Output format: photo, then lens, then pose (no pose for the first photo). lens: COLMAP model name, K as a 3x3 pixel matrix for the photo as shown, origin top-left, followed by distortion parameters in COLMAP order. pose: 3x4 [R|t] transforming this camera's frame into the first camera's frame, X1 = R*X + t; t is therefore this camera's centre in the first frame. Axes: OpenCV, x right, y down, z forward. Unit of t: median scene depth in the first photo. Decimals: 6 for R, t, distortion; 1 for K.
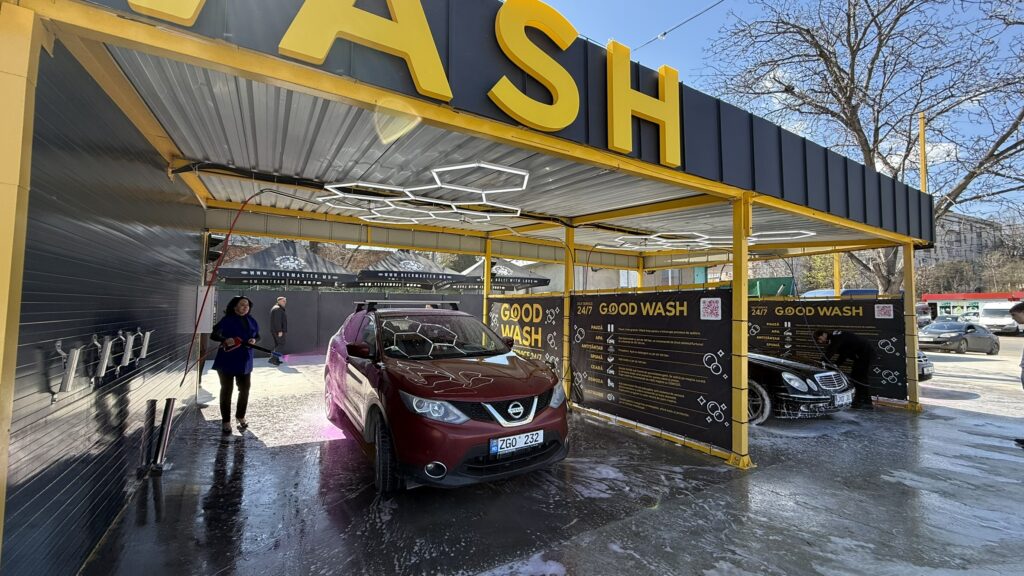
lens RADIAL K [[413.7, 0, 503.6], [0, 413.7, 290.0], [0, 0, 1]] dist [0.001316, 0.000177]
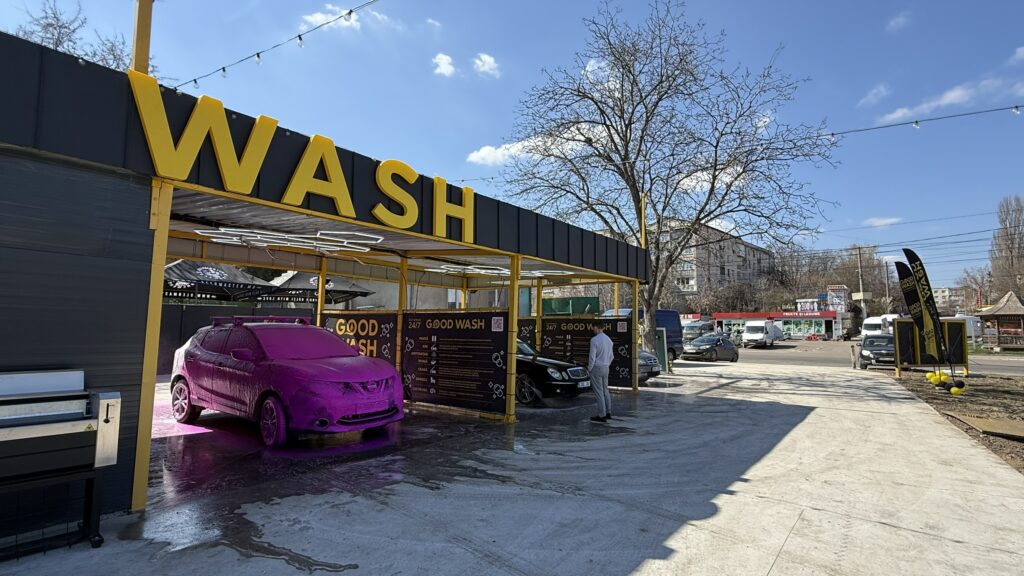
lens RADIAL K [[507.2, 0, 512.0], [0, 507.2, 288.0], [0, 0, 1]] dist [-0.000716, -0.000027]
pose [[0.923442, 0.032253, 0.382380, -0.136181], [-0.021709, 0.999257, -0.031858, -0.023335], [-0.383124, 0.021118, 0.923456, -0.596329]]
